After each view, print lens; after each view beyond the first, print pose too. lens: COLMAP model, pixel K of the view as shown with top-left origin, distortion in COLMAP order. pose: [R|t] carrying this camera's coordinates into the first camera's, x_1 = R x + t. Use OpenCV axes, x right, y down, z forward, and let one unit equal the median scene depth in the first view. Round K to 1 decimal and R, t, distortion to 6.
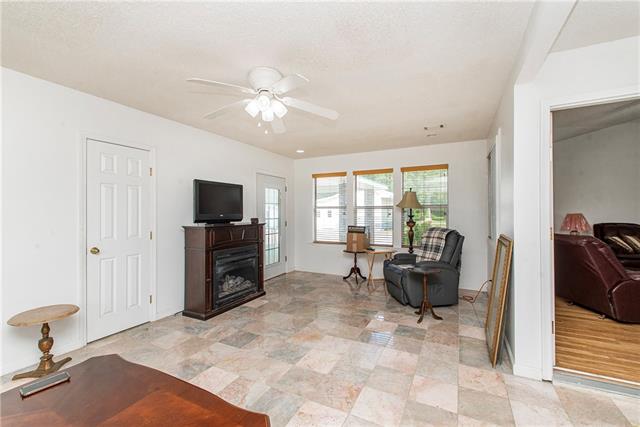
lens RADIAL K [[264.4, 0, 323.8], [0, 264.4, 211.3], [0, 0, 1]] dist [0.000004, -0.000334]
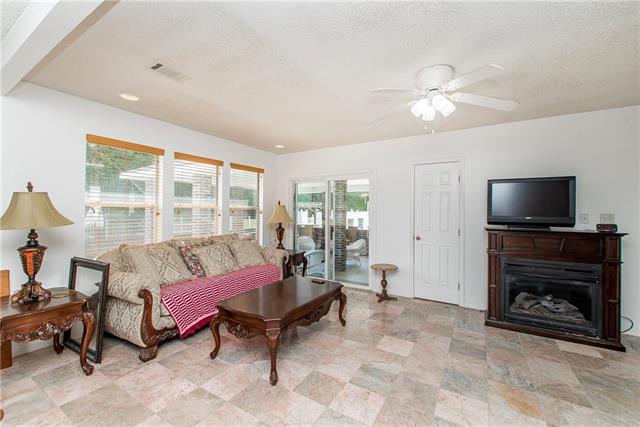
lens RADIAL K [[264.4, 0, 323.8], [0, 264.4, 211.3], [0, 0, 1]] dist [0.000004, -0.000334]
pose [[-0.069778, 0.002553, -0.997559, 0.618906], [-0.004547, 0.999986, 0.002878, -0.004703], [0.997552, 0.004737, -0.069766, 0.526953]]
